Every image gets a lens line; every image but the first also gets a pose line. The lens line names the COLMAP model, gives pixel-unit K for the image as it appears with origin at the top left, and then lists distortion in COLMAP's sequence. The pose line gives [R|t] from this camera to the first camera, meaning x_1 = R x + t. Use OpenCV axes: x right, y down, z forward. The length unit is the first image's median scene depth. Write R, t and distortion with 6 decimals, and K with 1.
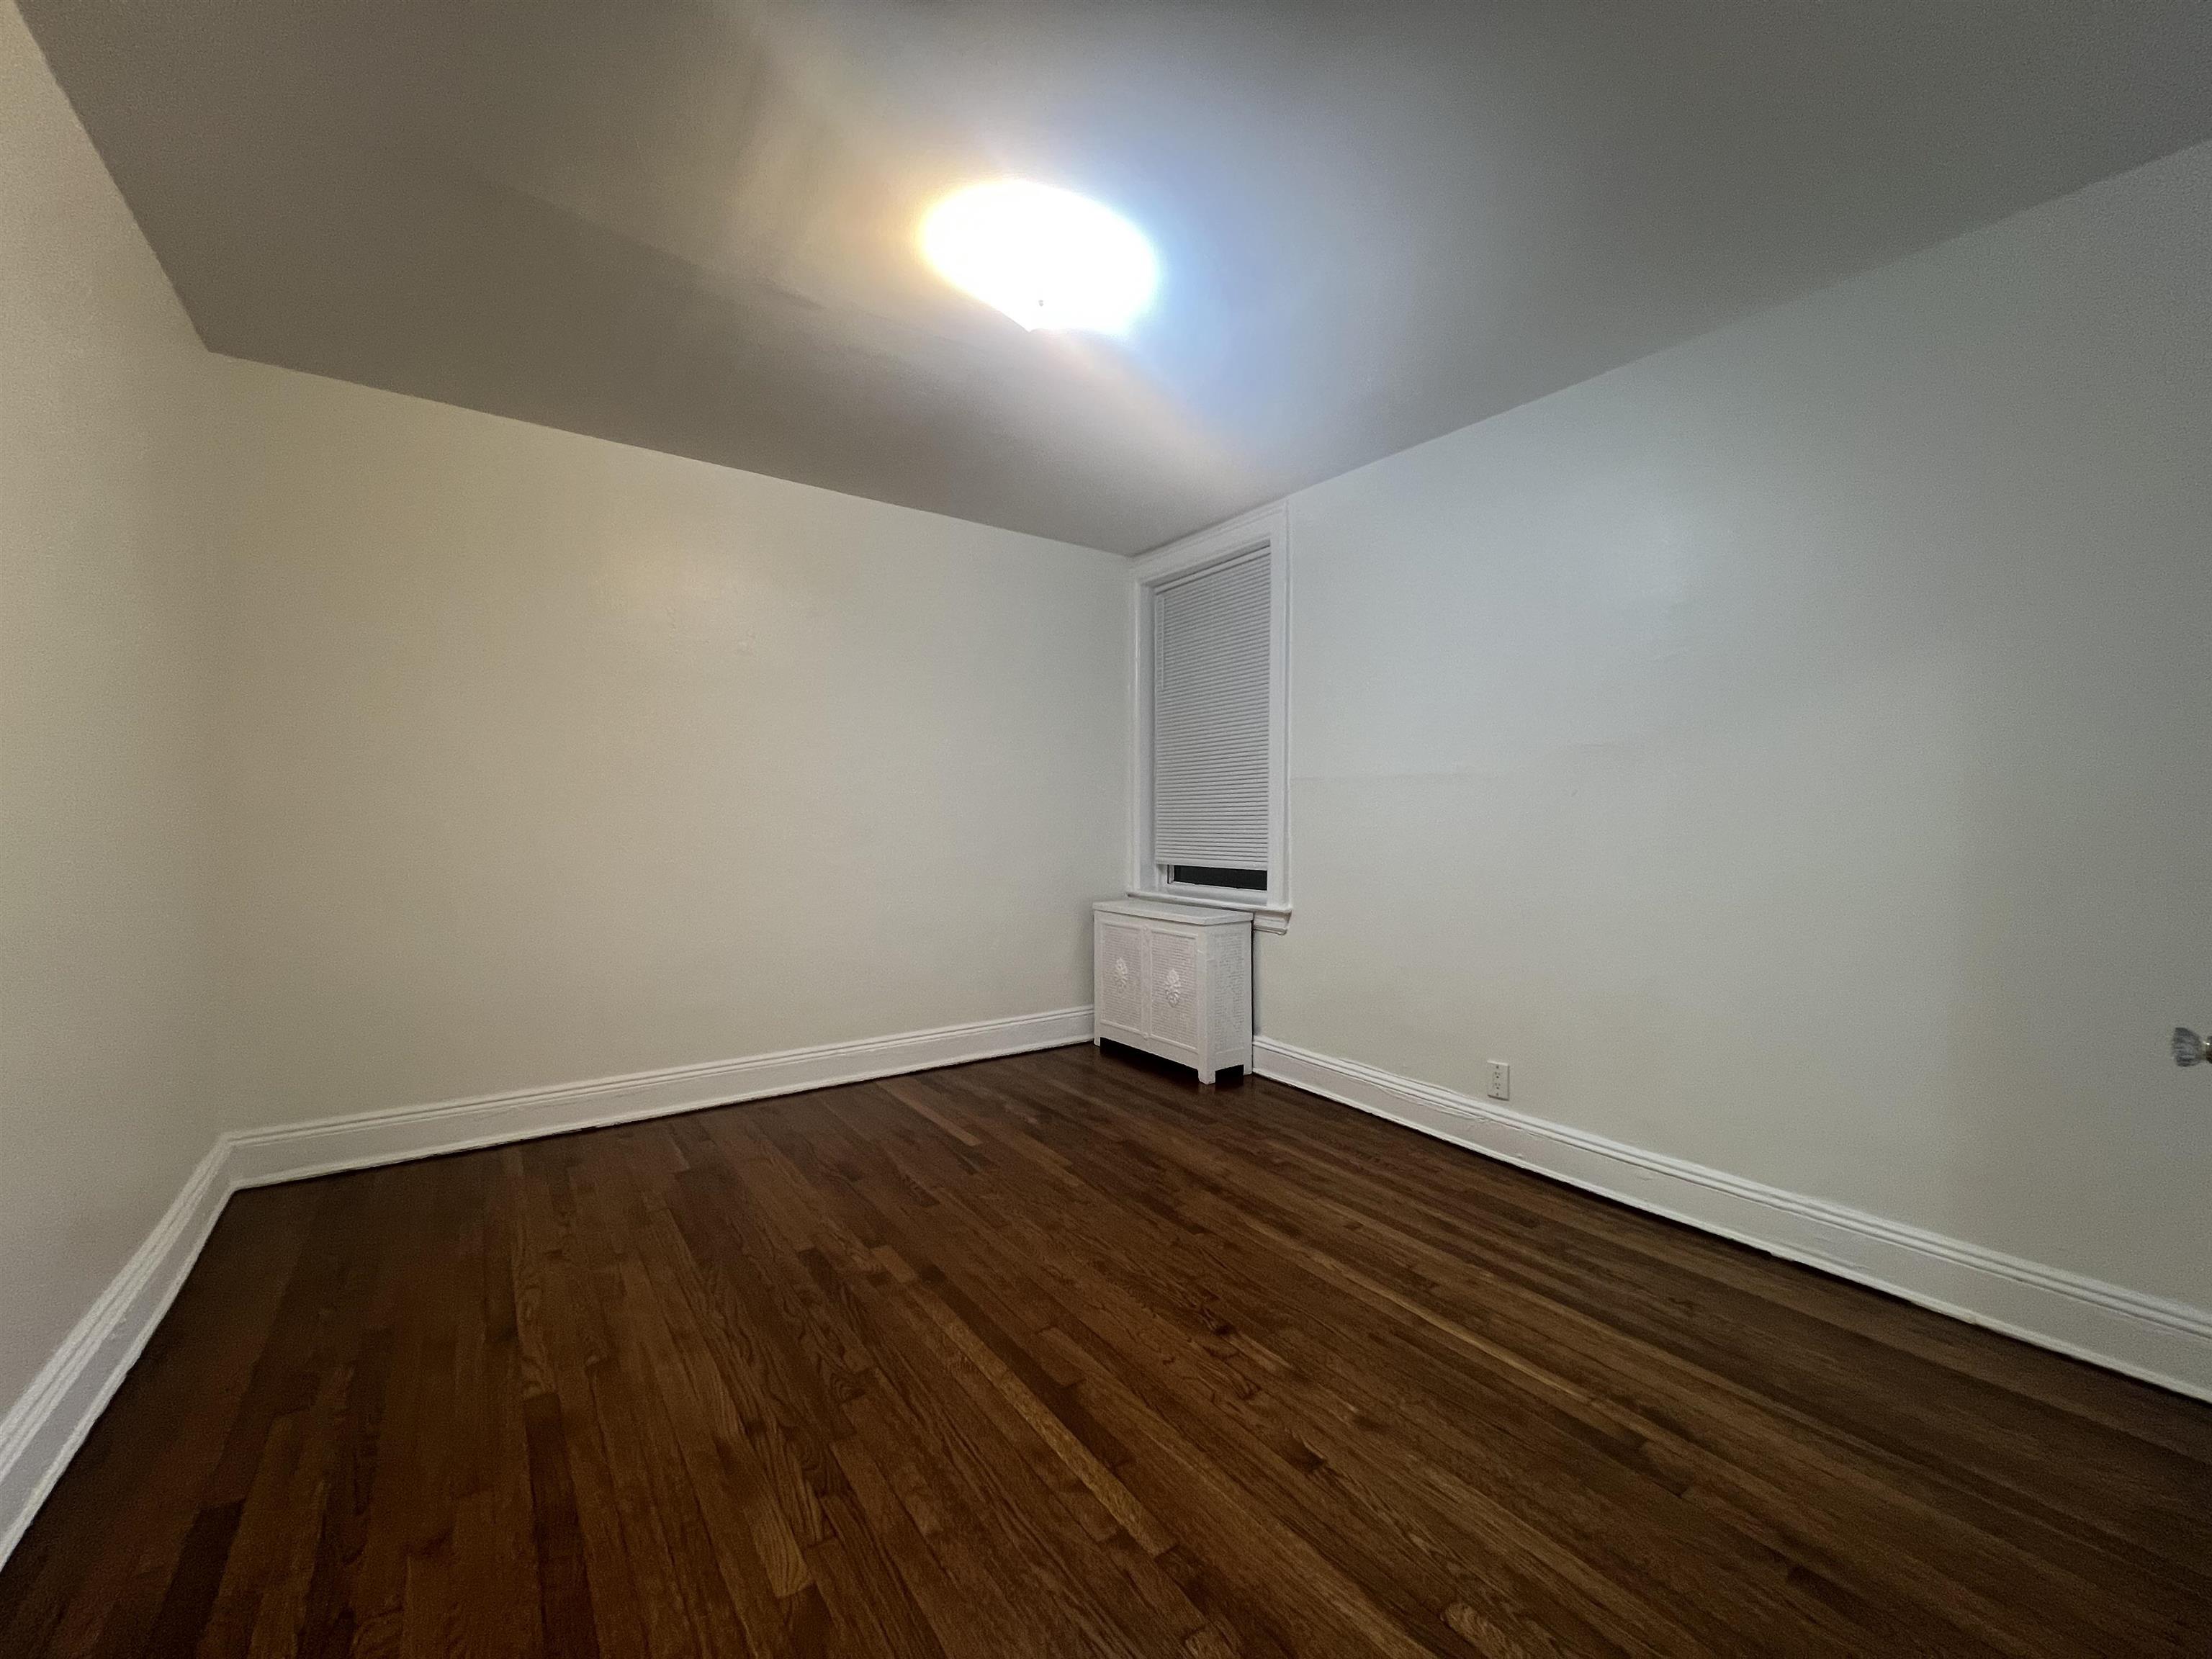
lens RADIAL K [[880.7, 0, 1104.0], [0, 880.7, 840.2], [0, 0, 1]] dist [-0.001728, 0.000300]
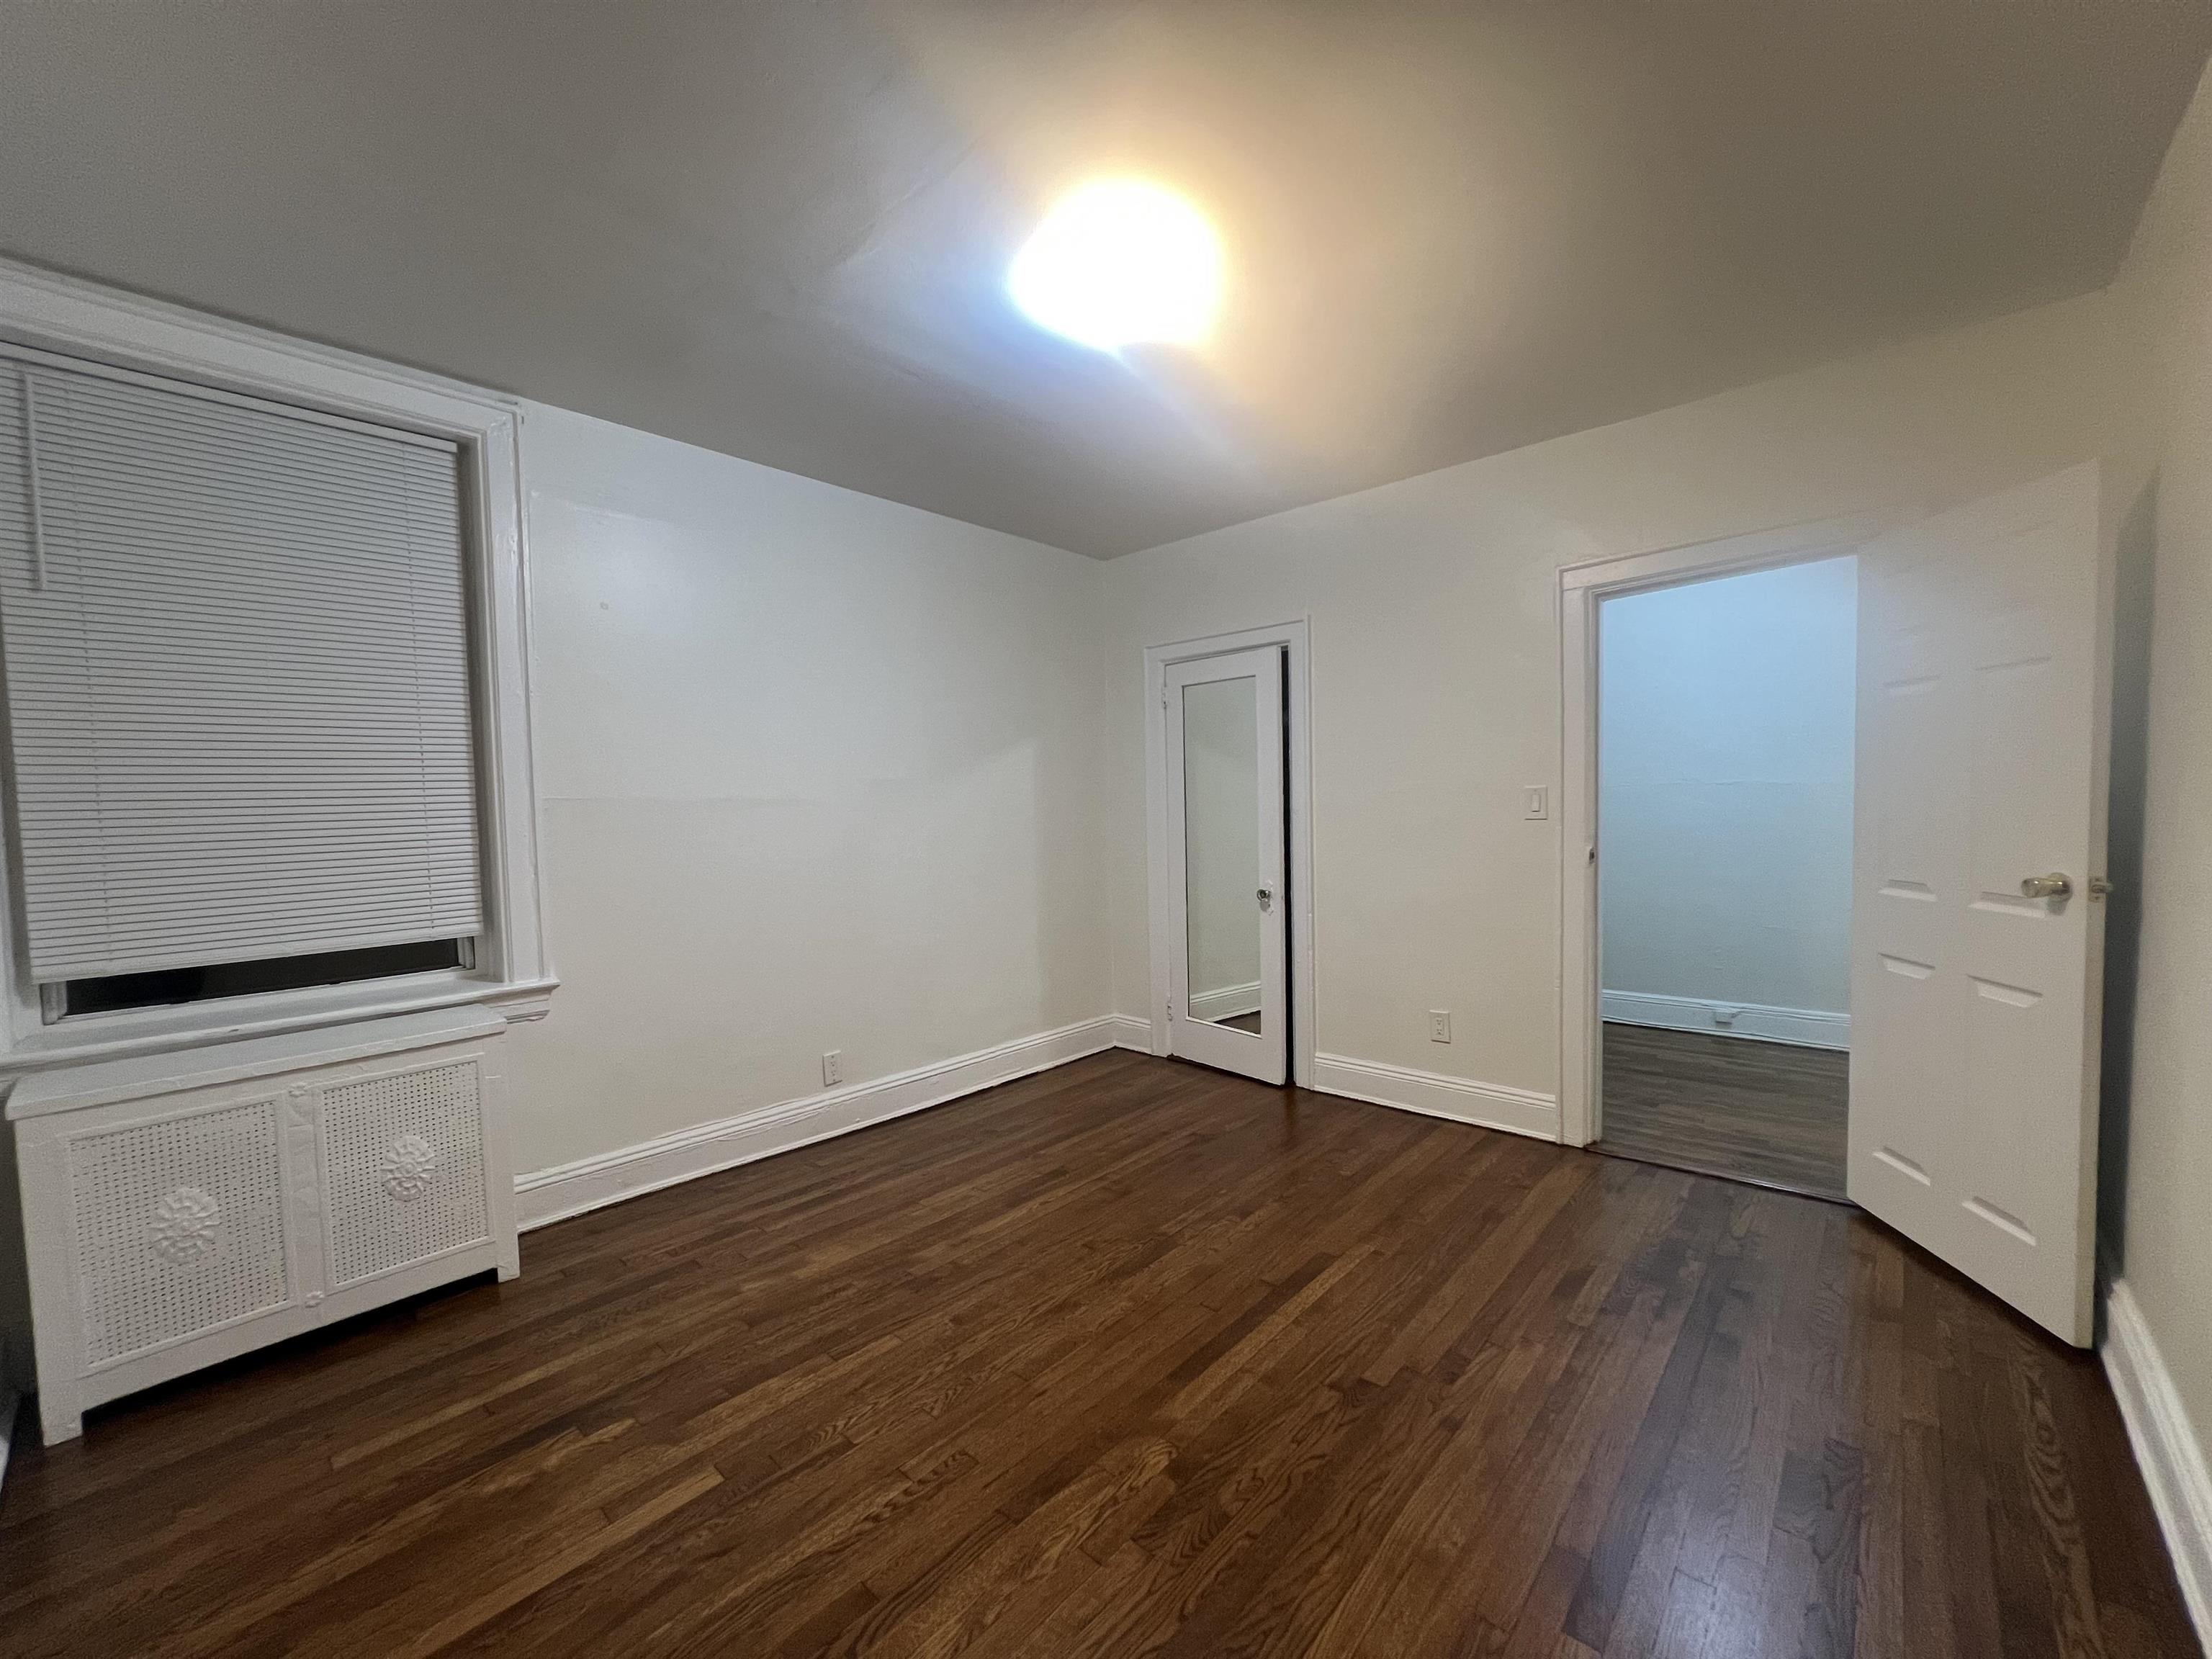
lens RADIAL K [[880.7, 0, 1104.0], [0, 880.7, 840.2], [0, 0, 1]] dist [-0.001728, 0.000300]
pose [[-0.208952, -0.043159, 0.976973, -0.862049], [0.045655, 0.997506, 0.053831, -0.079982], [-0.976860, 0.055852, -0.206461, 1.035168]]
